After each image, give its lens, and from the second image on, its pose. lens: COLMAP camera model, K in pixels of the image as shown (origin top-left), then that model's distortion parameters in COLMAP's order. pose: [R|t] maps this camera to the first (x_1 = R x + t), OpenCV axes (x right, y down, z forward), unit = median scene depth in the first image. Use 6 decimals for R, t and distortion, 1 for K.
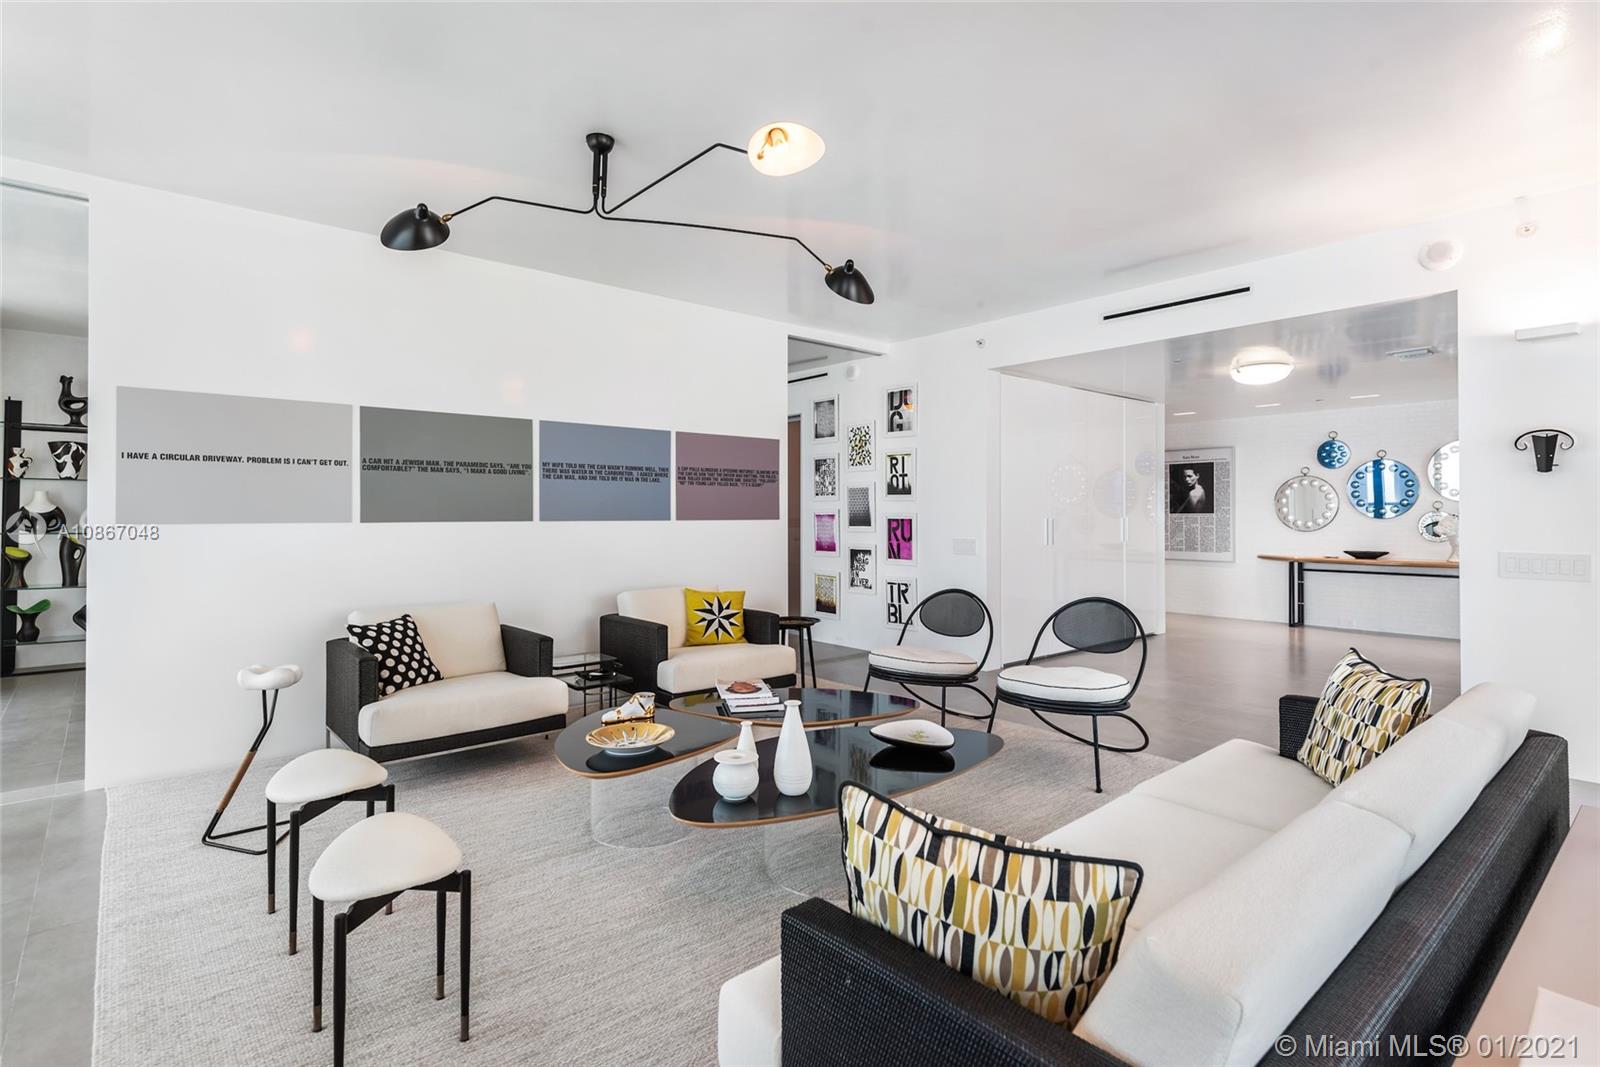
lens RADIAL K [[784.7, 0, 797.1], [0, 784.7, 520.6], [0, 0, 1]] dist [0.000578, -0.000393]
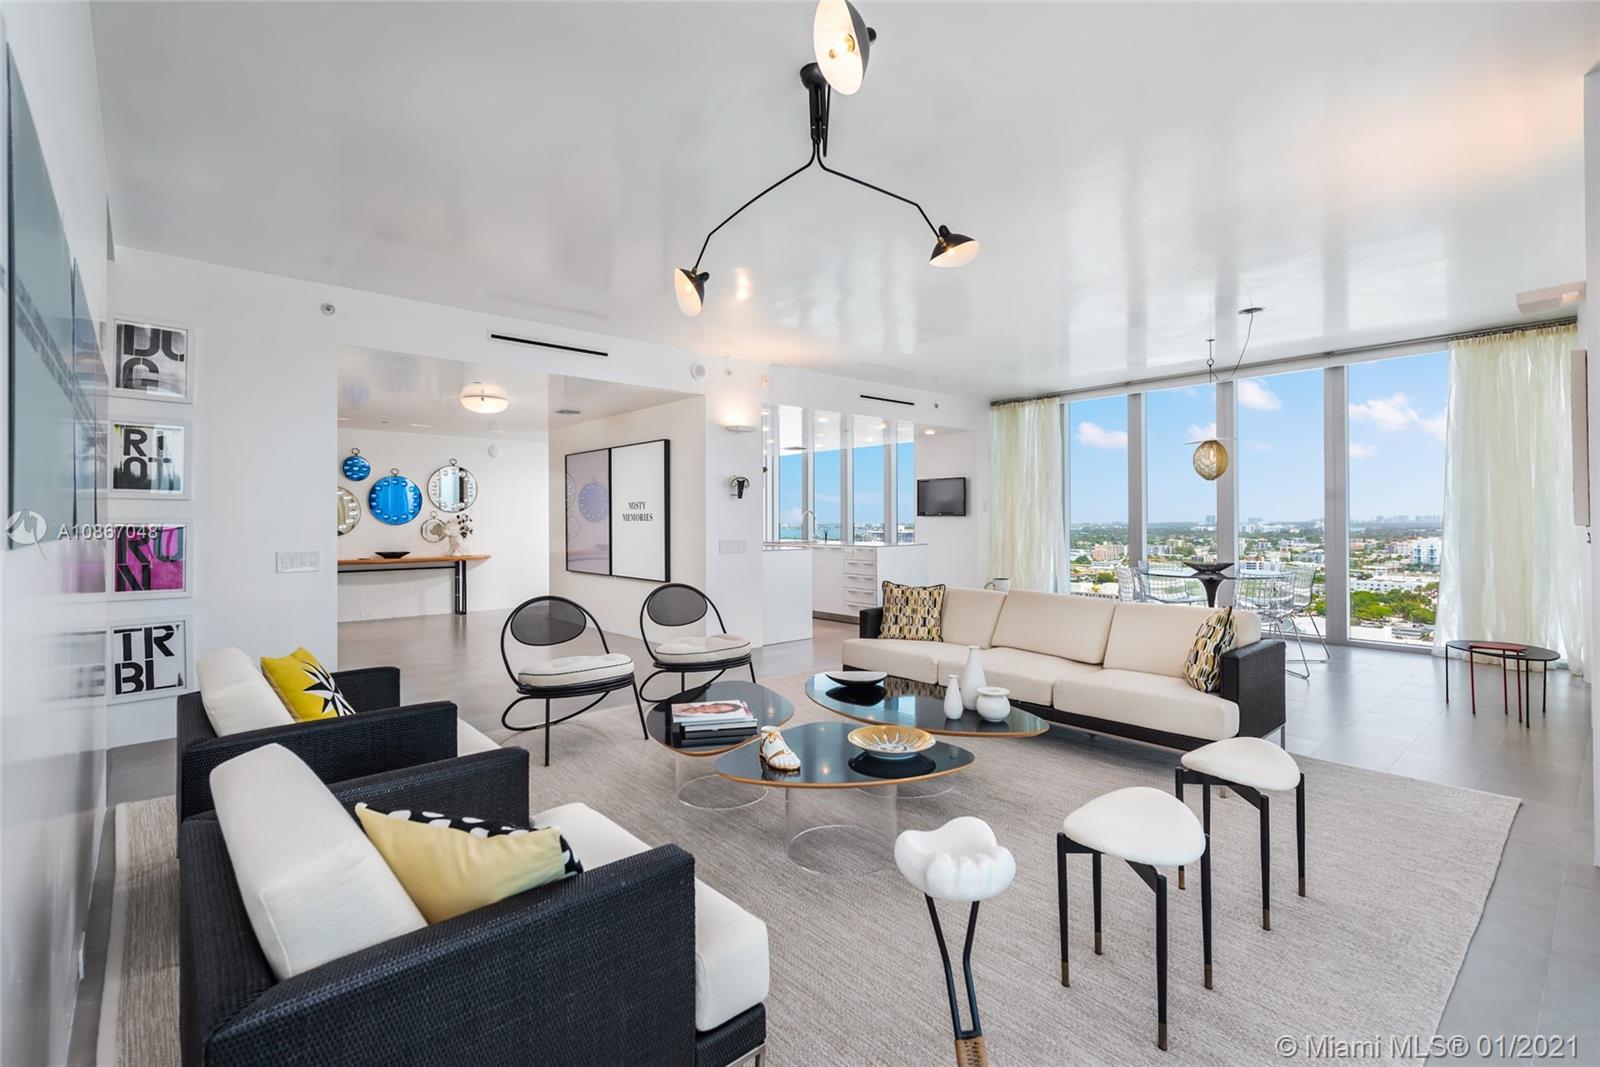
lens RADIAL K [[728.6, 0, 795.2], [0, 728.6, 525.0], [0, 0, 1]] dist [0.005024, 0.000086]
pose [[-0.024724, -0.005040, 0.999682, -0.478959], [0.010575, 0.999930, 0.005303, -0.001509], [-0.999638, 0.010703, -0.024669, 0.482684]]
